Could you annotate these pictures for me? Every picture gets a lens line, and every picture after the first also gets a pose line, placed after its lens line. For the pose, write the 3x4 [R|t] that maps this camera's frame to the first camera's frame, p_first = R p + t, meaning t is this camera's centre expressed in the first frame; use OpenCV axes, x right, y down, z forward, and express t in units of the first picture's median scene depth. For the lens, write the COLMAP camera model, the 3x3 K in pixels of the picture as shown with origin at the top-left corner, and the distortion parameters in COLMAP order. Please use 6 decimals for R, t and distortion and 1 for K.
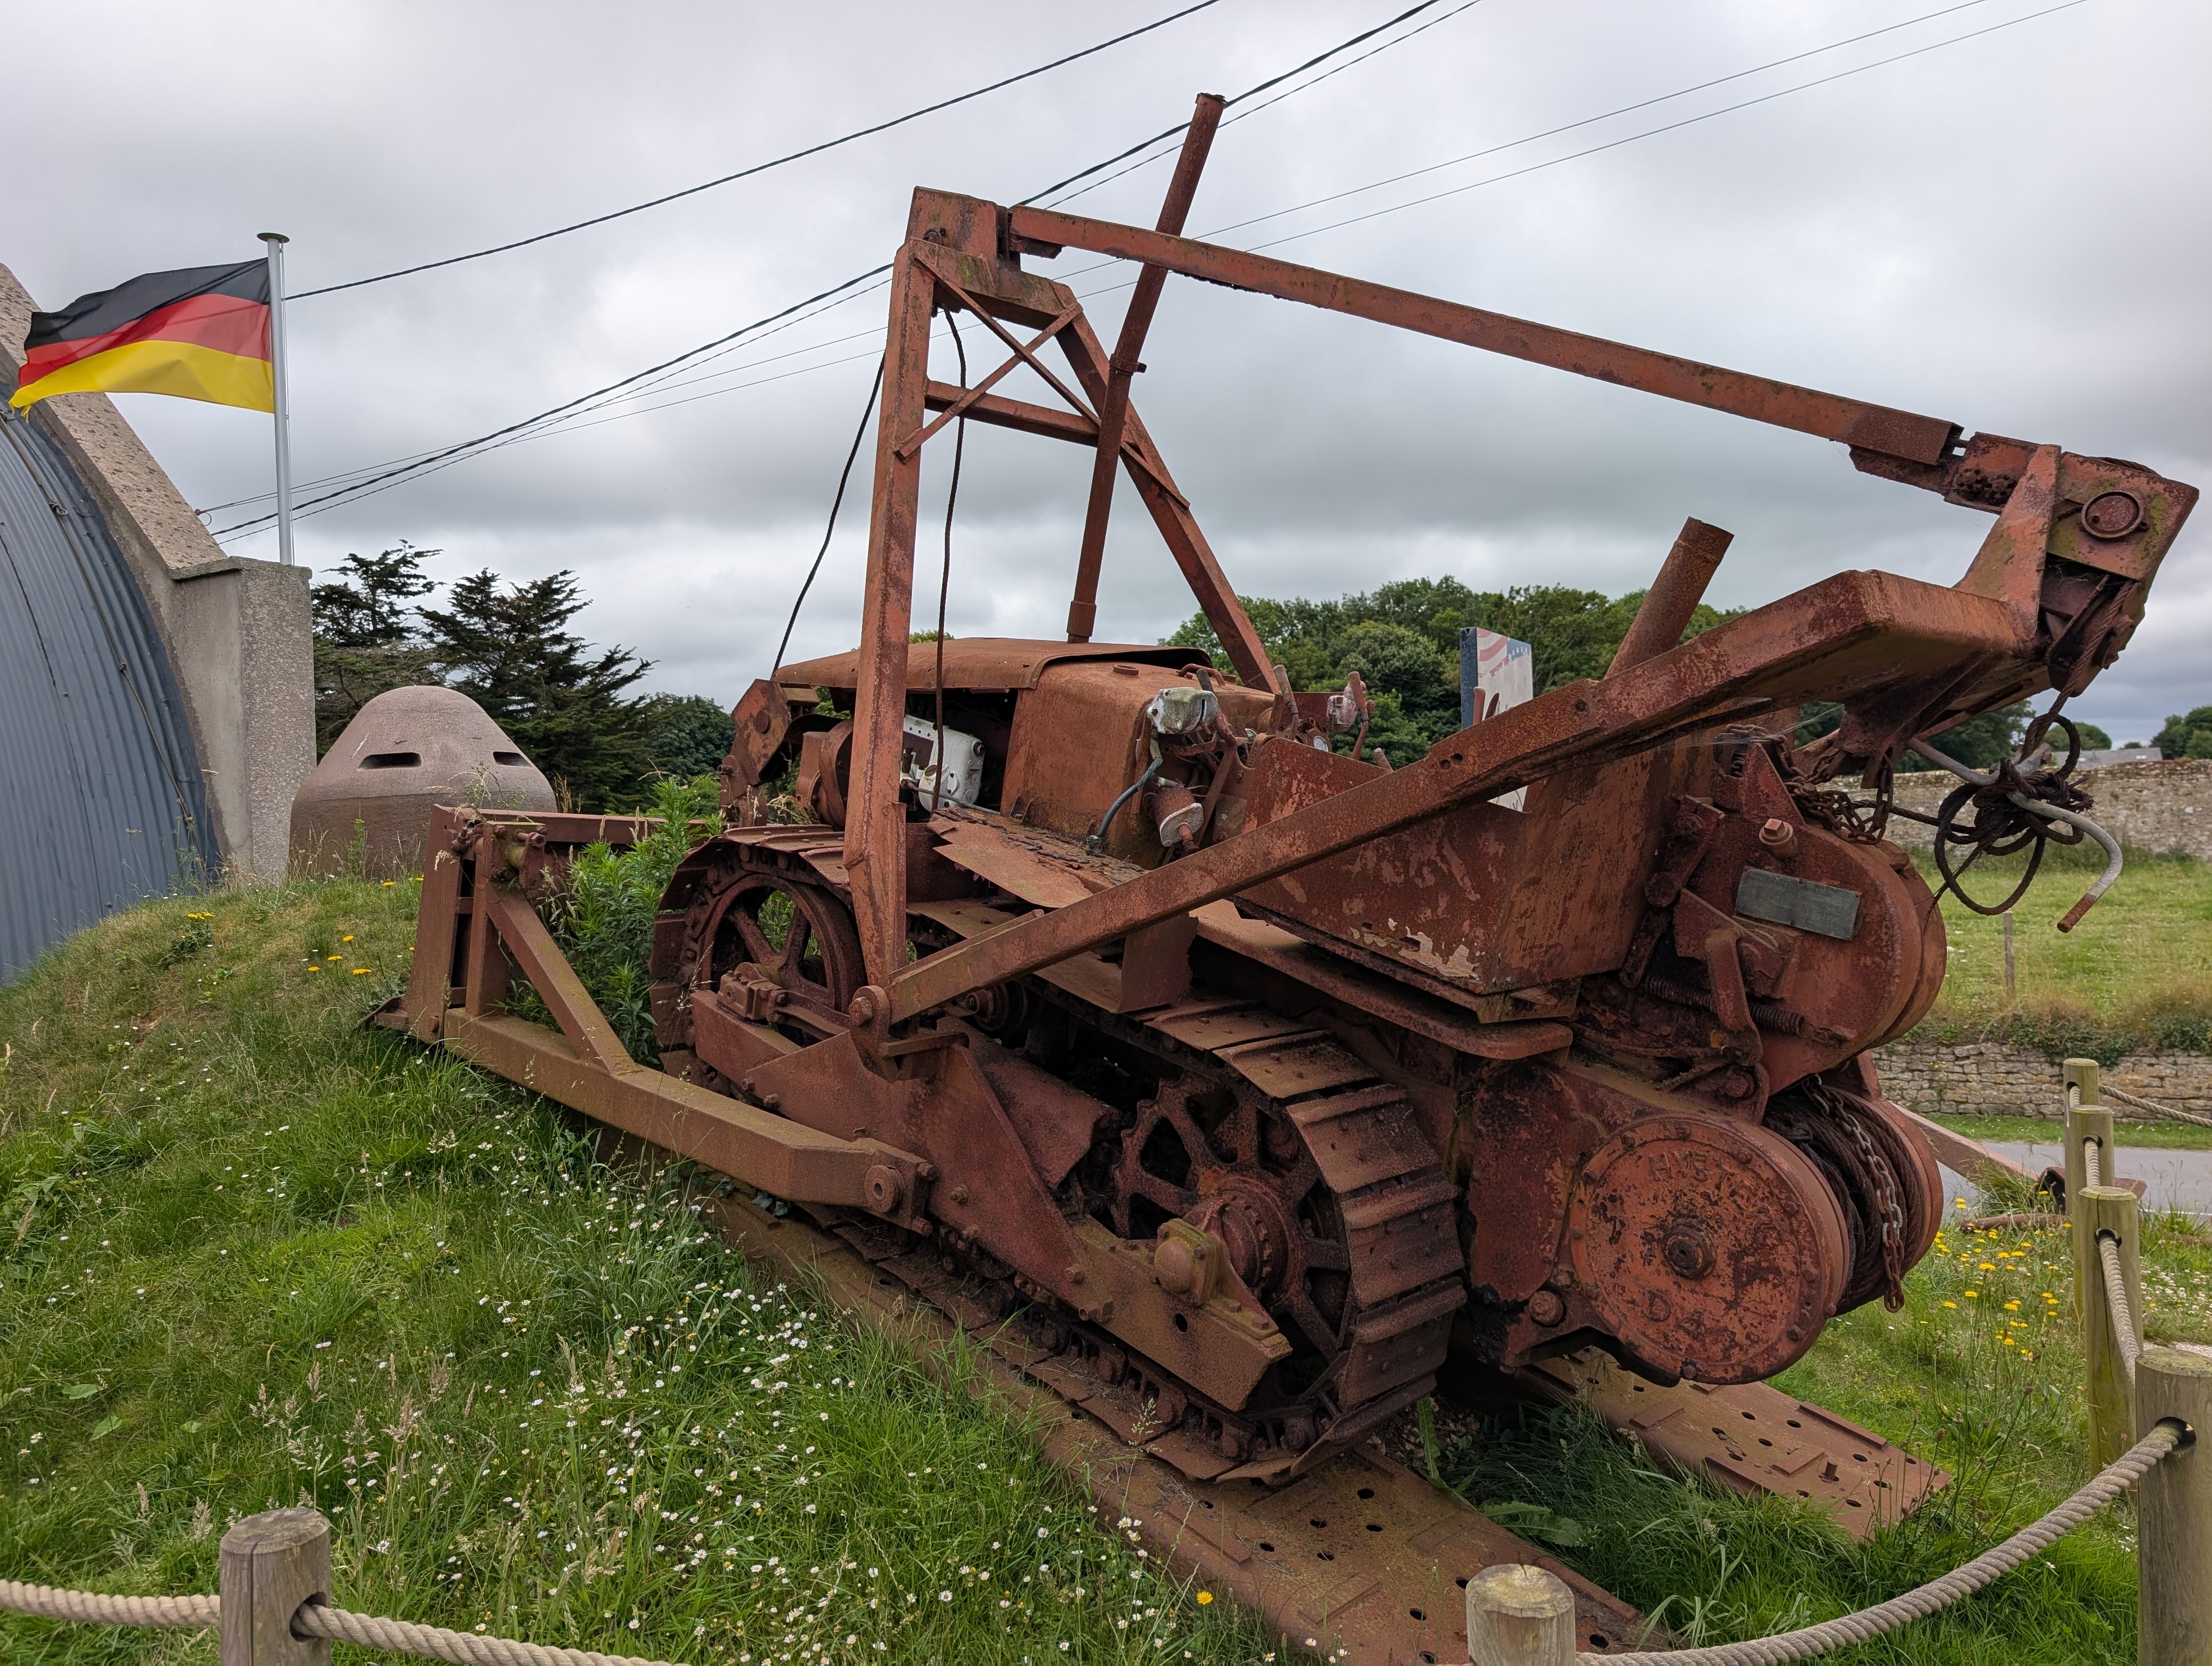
lens RADIAL K [[1615.9, 0, 1106.0], [0, 1615.9, 833.0], [0, 0, 1]] dist [0.016146, -0.013998]
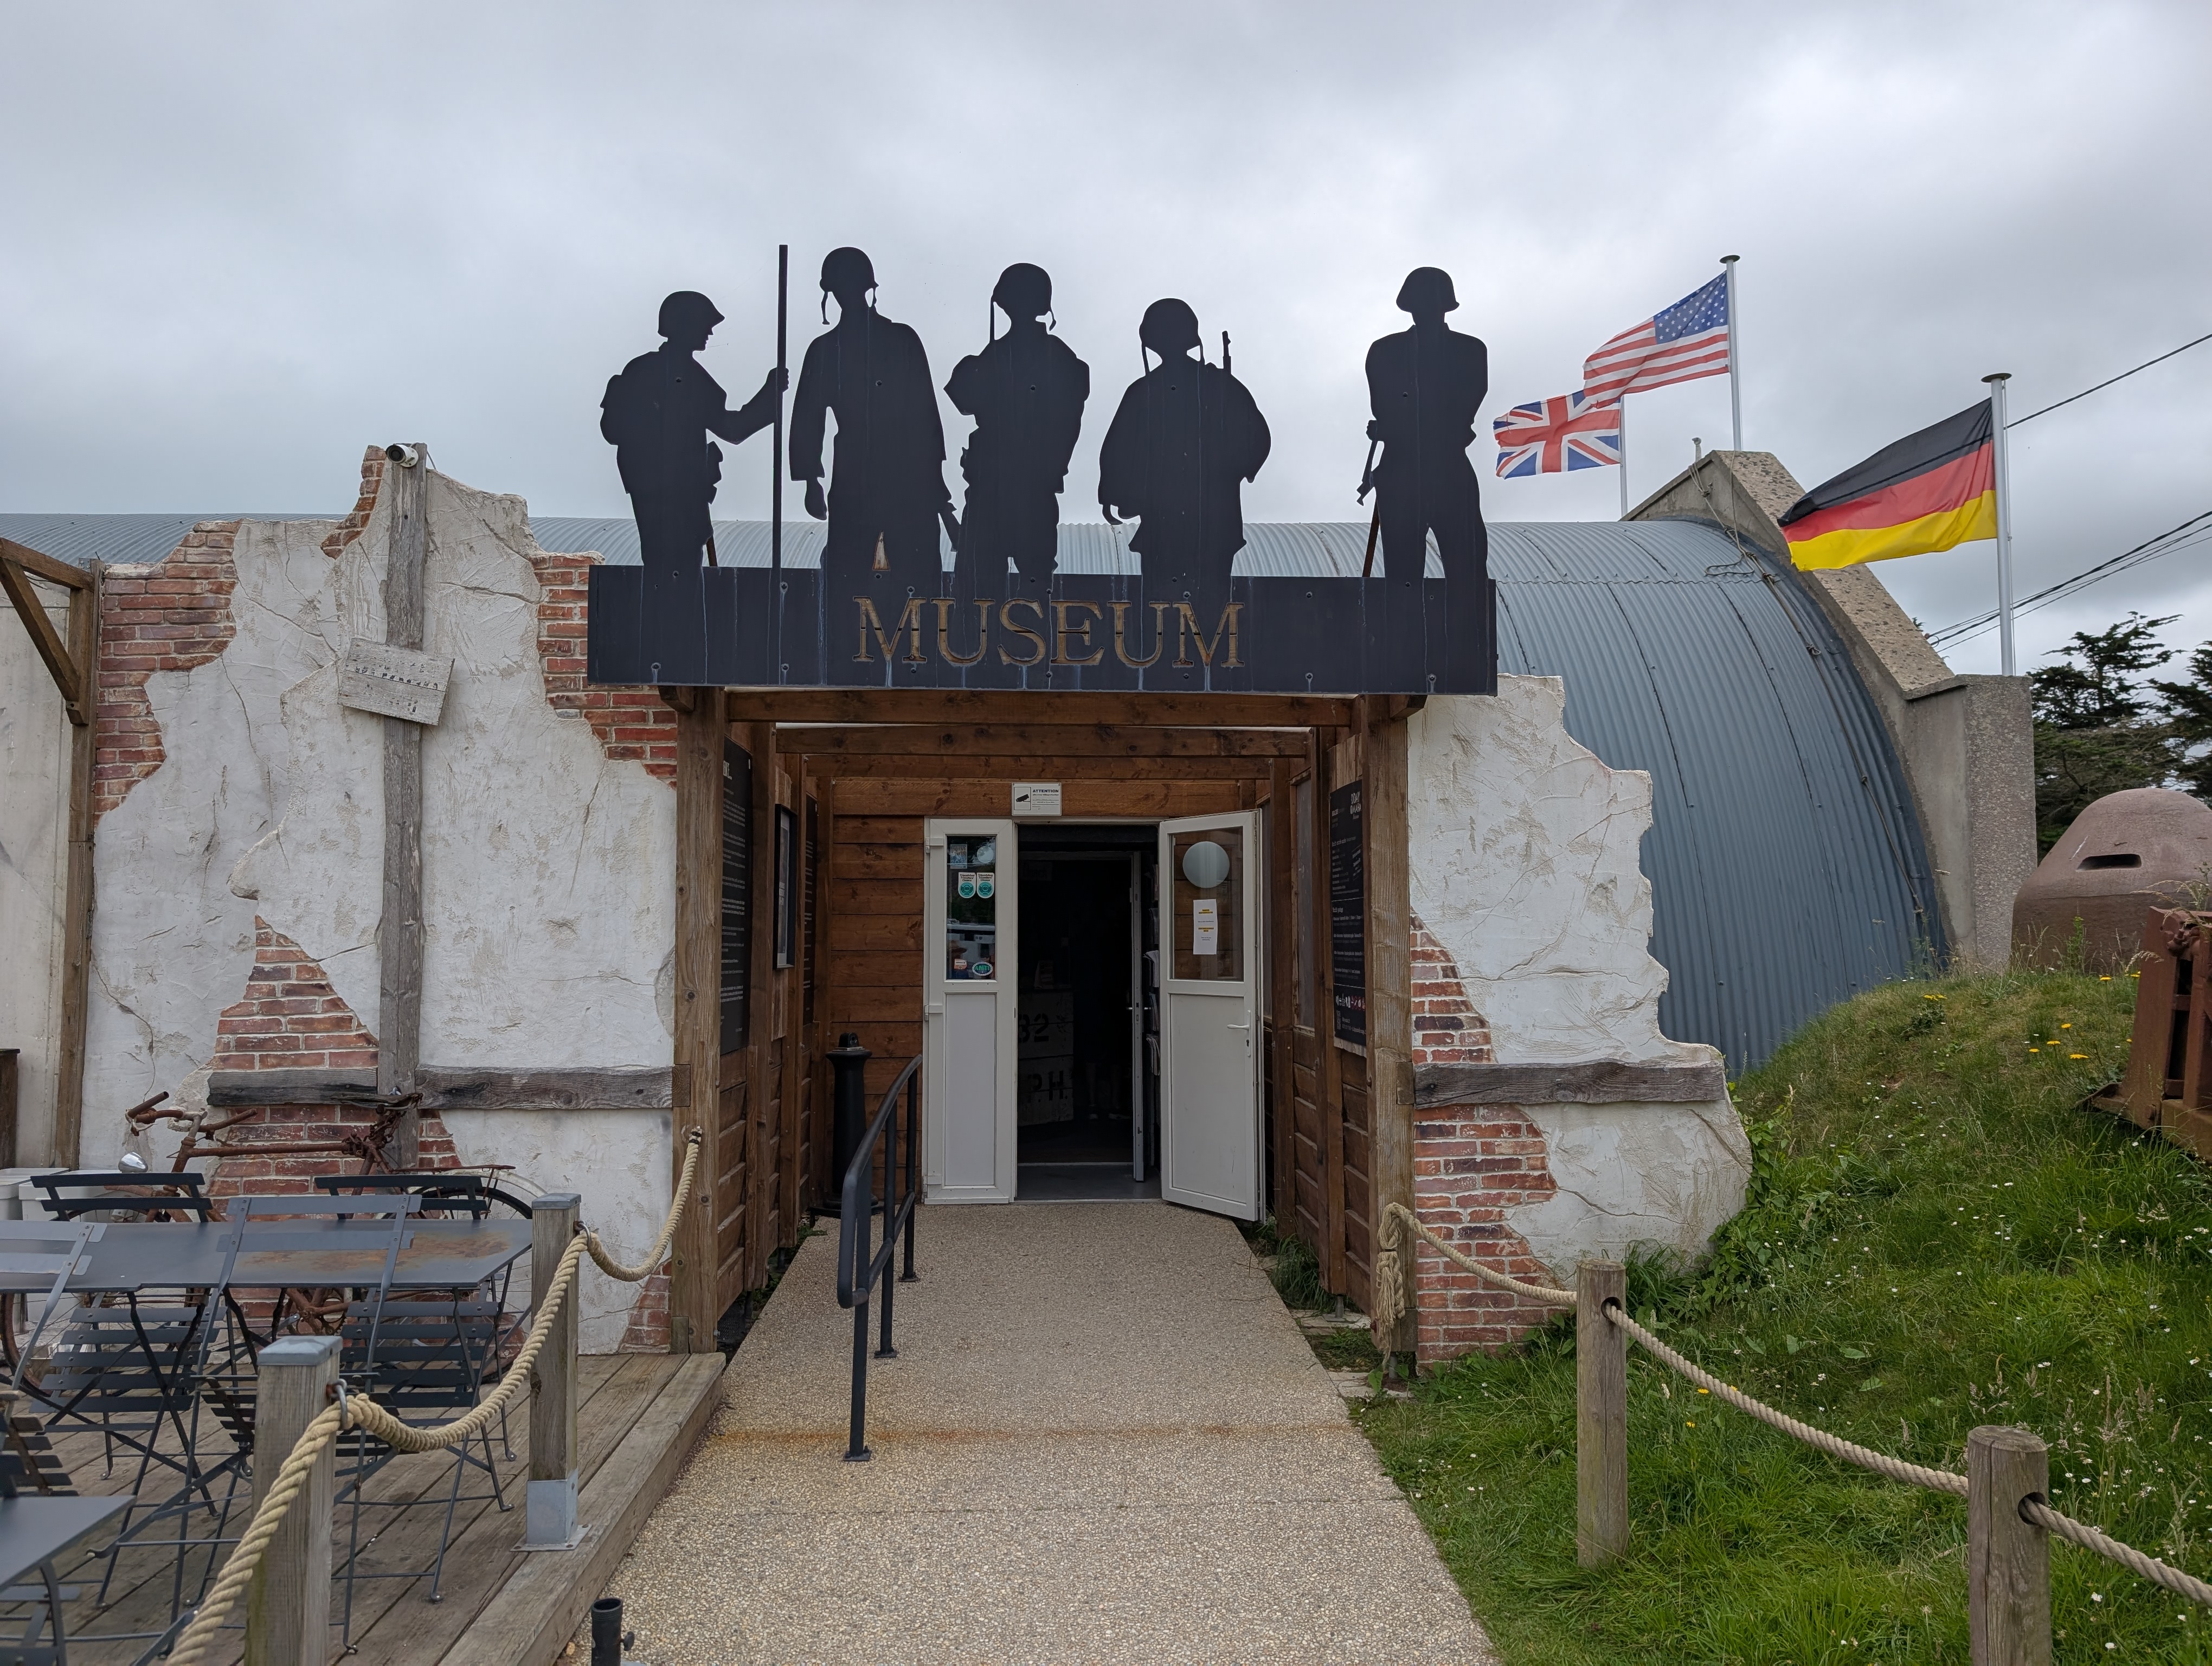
lens RADIAL K [[1615.9, 0, 1106.0], [0, 1615.9, 833.0], [0, 0, 1]] dist [0.016146, -0.013998]
pose [[0.561324, -0.022457, -0.827292, 0.076974], [-0.021539, 0.998897, -0.041730, -0.005868], [0.827316, 0.041243, 0.560221, -0.155811]]
